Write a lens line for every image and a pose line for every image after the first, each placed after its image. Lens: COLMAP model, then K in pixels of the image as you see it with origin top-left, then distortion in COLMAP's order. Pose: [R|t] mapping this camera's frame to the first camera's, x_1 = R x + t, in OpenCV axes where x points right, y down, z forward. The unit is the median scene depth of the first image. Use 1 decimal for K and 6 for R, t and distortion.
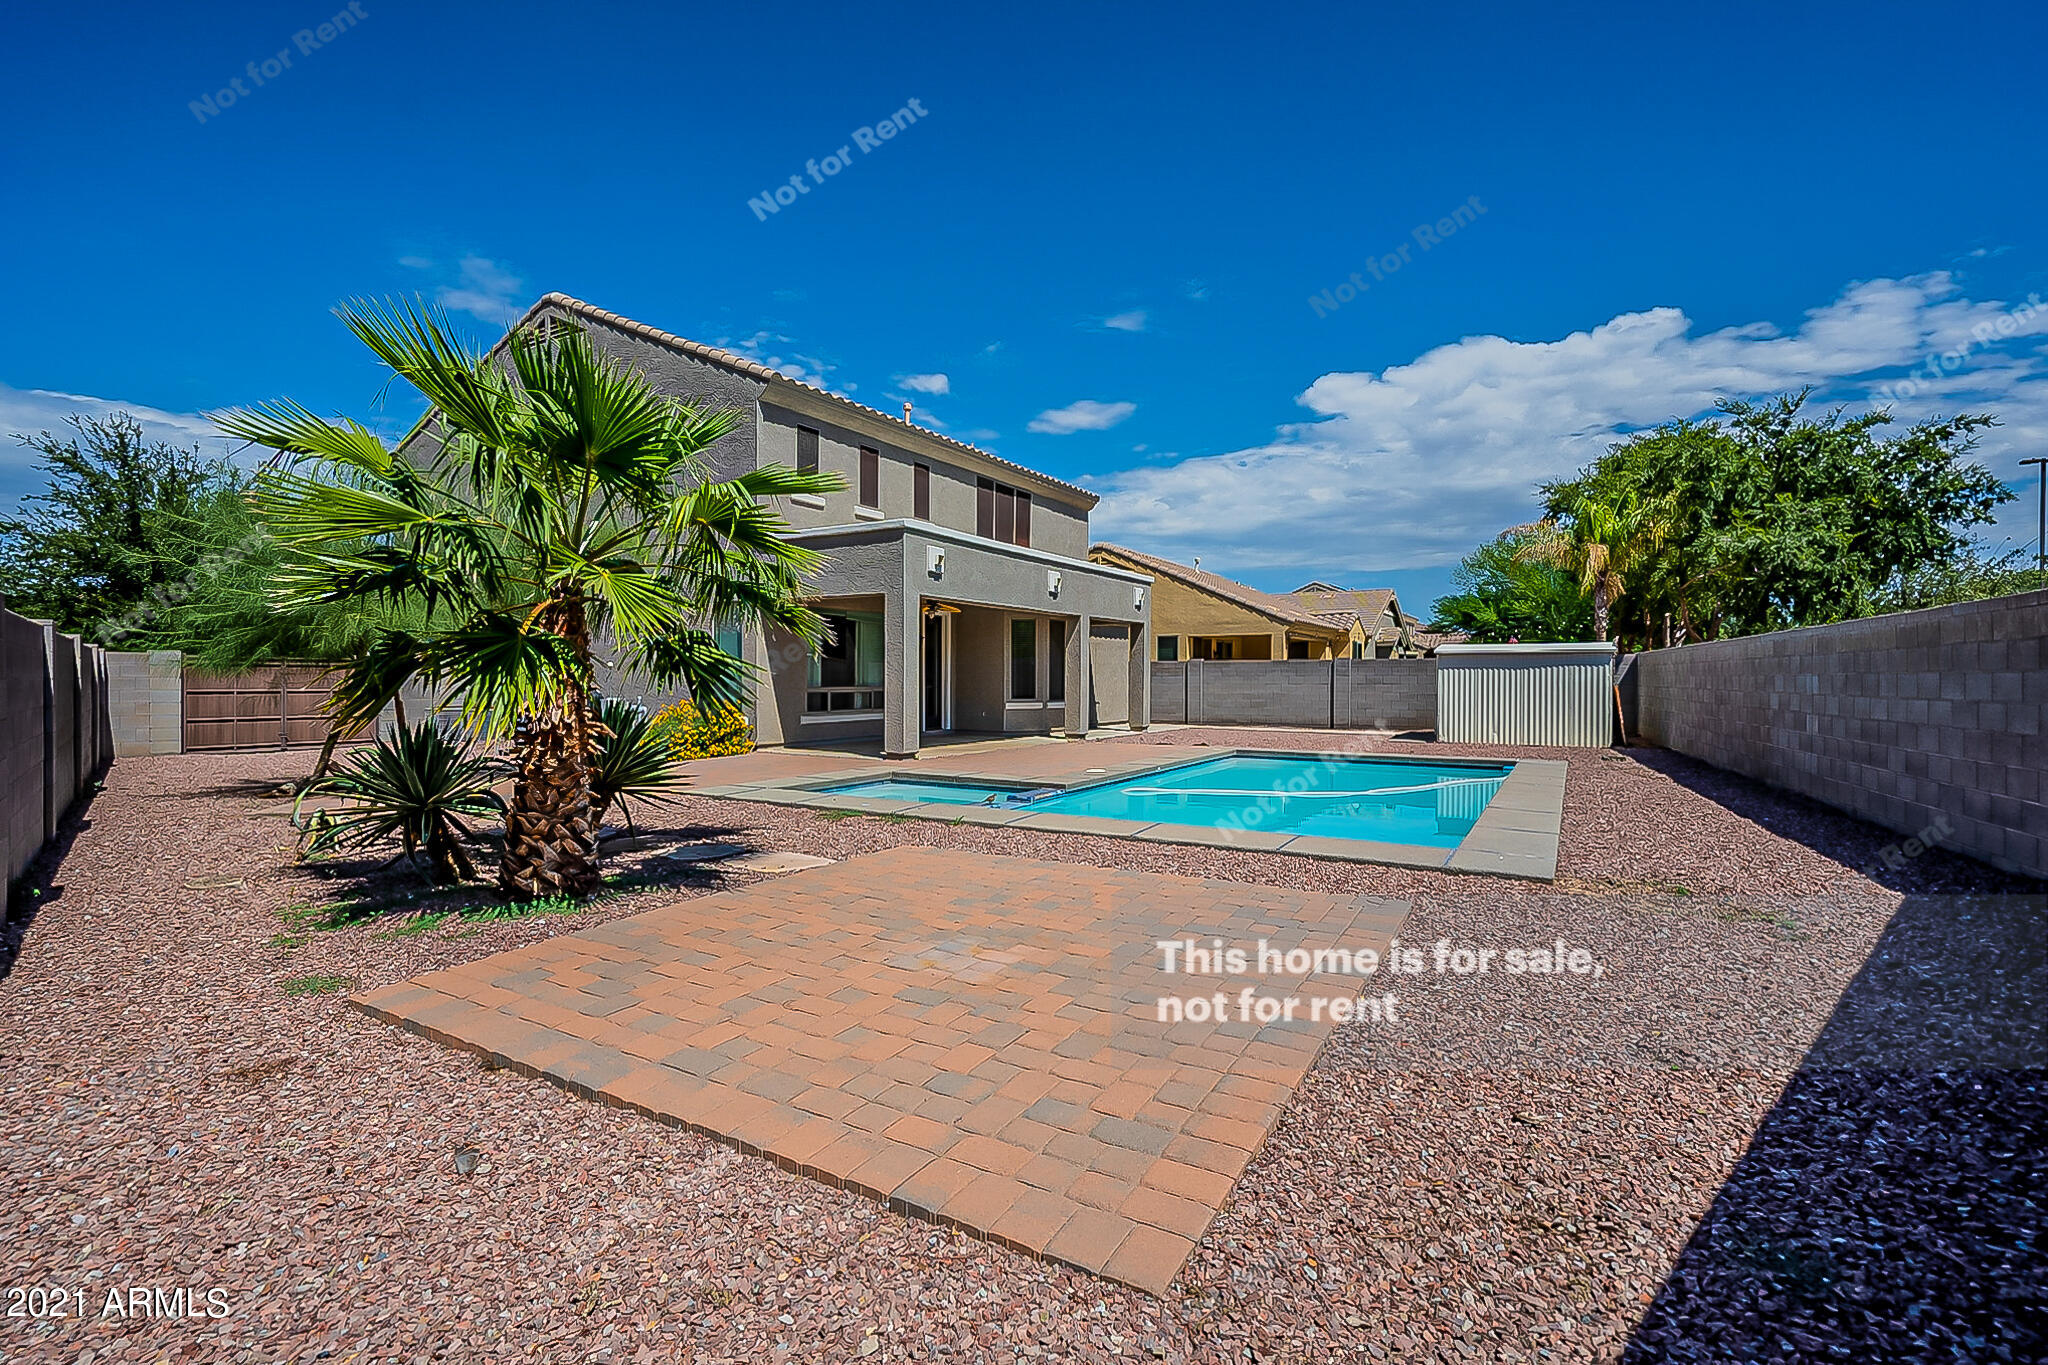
lens RADIAL K [[929.8, 0, 1022.2], [0, 929.8, 676.4], [0, 0, 1]] dist [0.000093, 0.000006]
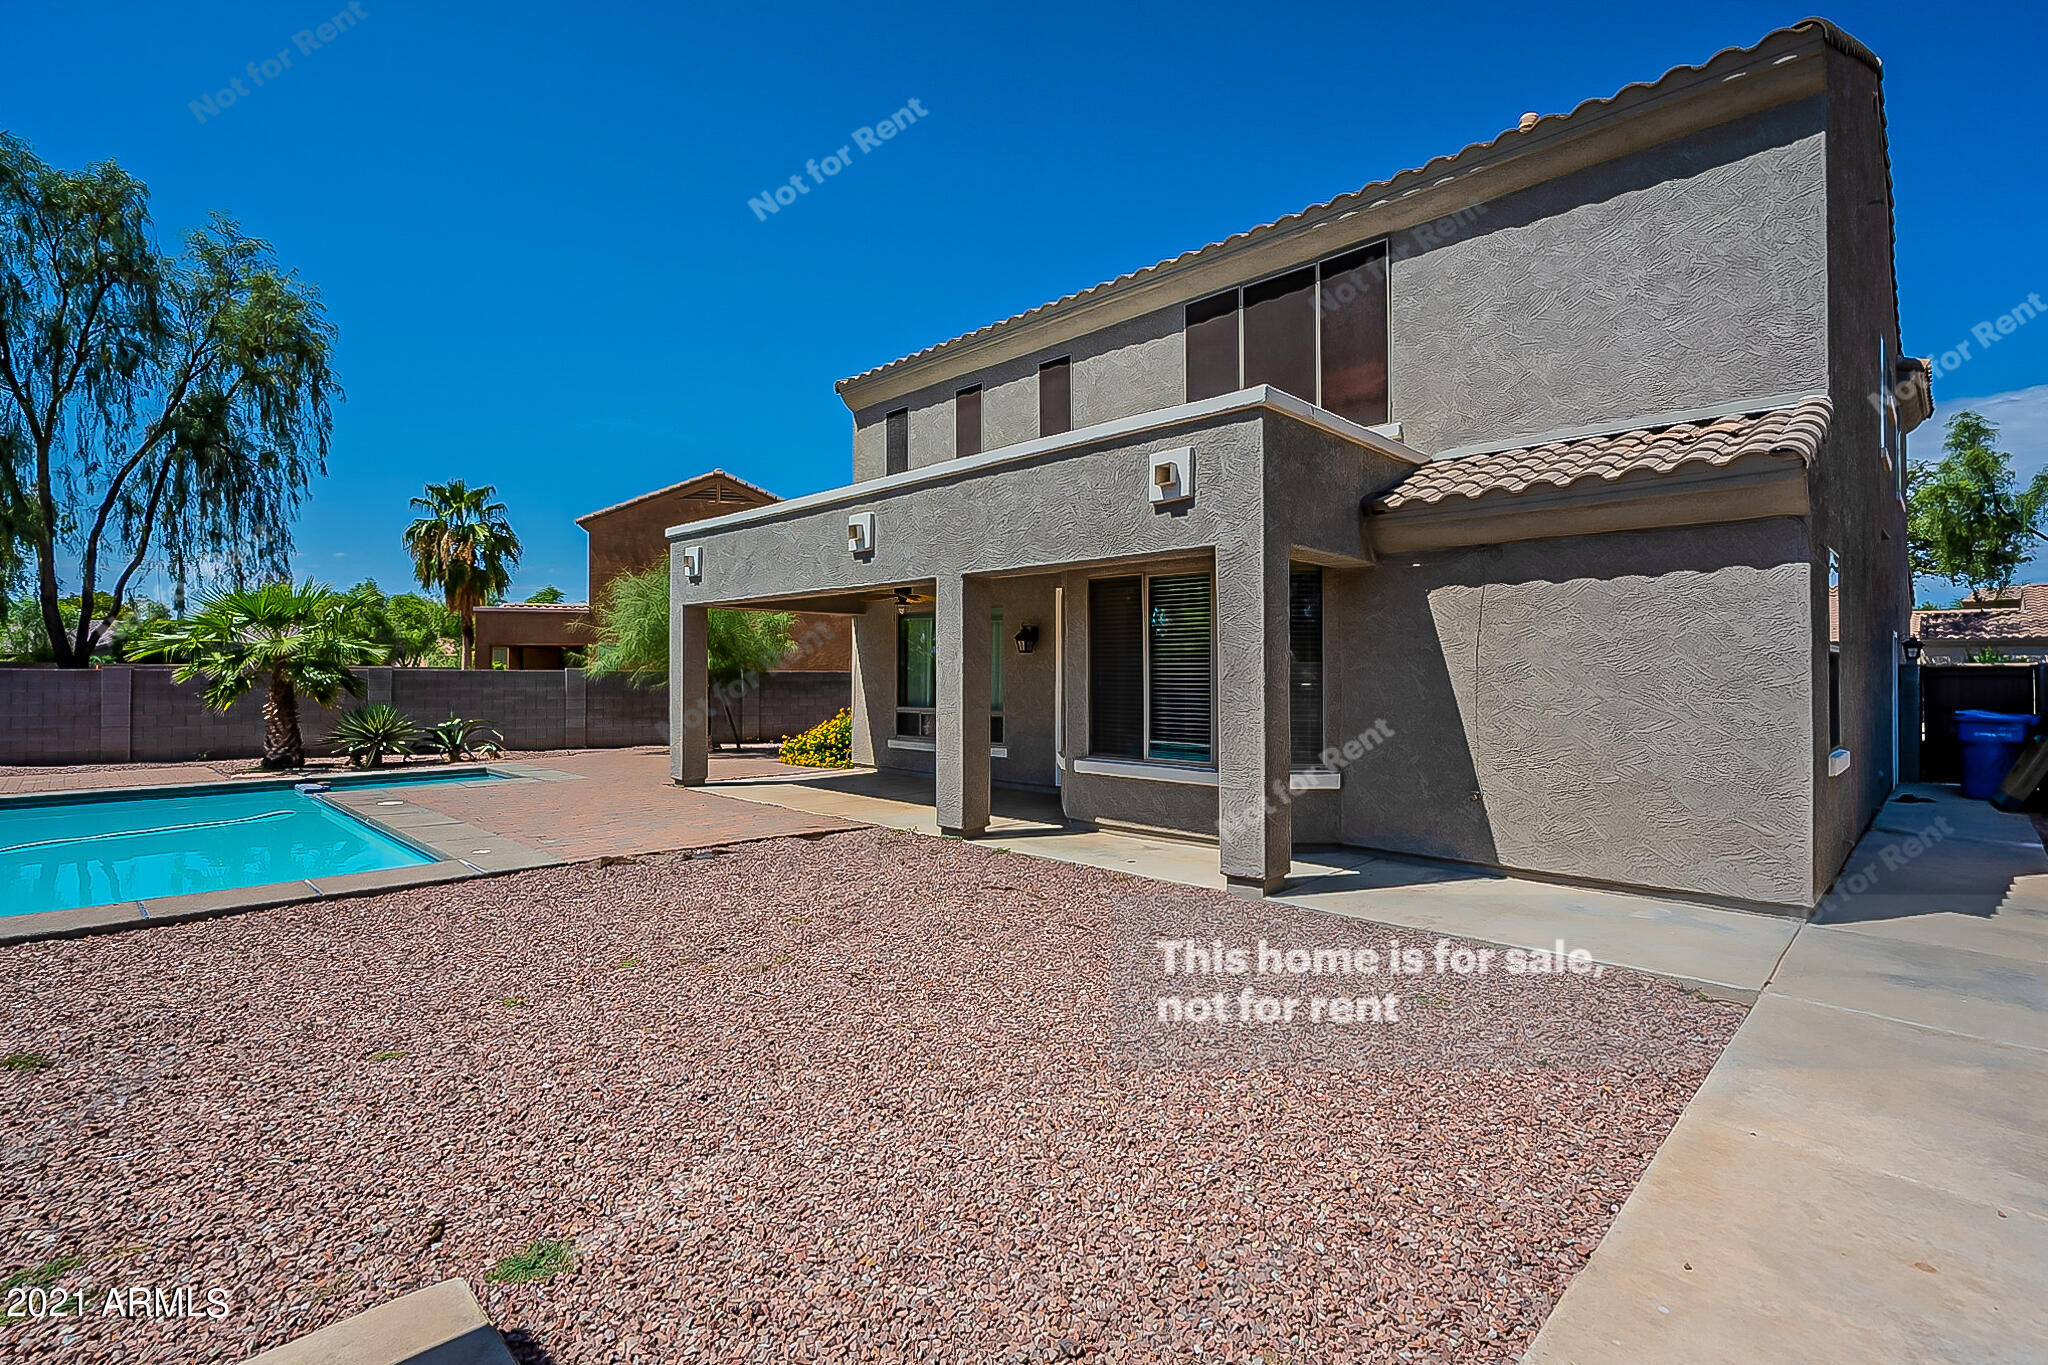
lens RADIAL K [[929.8, 0, 1022.5], [0, 929.8, 673.6], [0, 0, 1]] dist [0.000093, 0.000006]
pose [[-0.245002, -0.001463, -0.969521, 0.478557], [-0.008870, 0.999960, 0.000732, -0.017355], [0.969482, 0.008779, -0.245006, 1.080044]]
